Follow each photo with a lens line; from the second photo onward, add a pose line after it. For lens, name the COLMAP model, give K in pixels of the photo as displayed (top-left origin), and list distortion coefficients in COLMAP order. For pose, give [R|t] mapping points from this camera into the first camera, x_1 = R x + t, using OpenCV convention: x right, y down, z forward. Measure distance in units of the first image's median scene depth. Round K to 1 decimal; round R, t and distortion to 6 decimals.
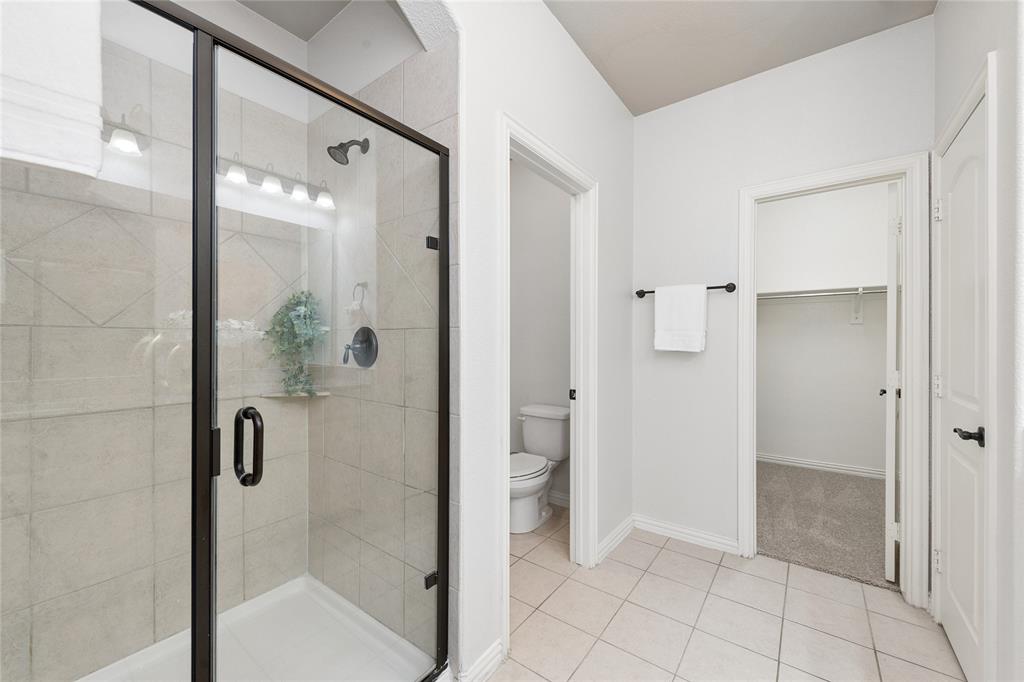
lens RADIAL K [[403.2, 0, 512.0], [0, 403.2, 341.0], [0, 0, 1]] dist [0.013260, -0.005516]
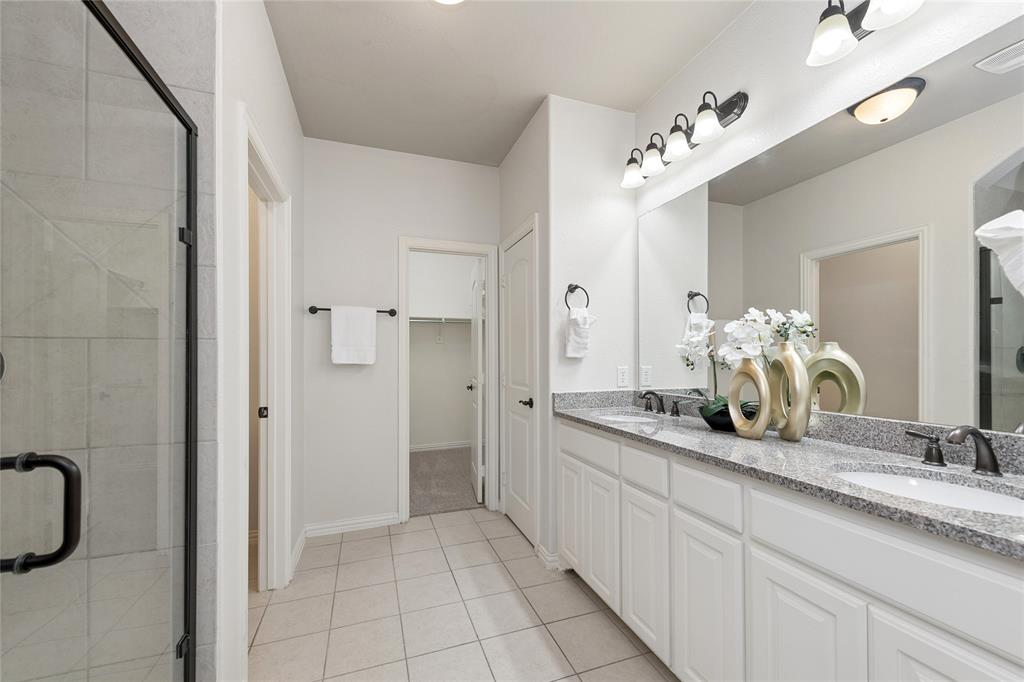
lens RADIAL K [[403.1, 0, 524.9], [0, 403.1, 352.1], [0, 0, 1]] dist [0.000192, -0.000135]
pose [[0.534422, 0.005101, 0.845202, -0.320058], [0.003601, 0.999959, -0.008311, 0.002528], [-0.845210, 0.007485, 0.534382, -0.015978]]
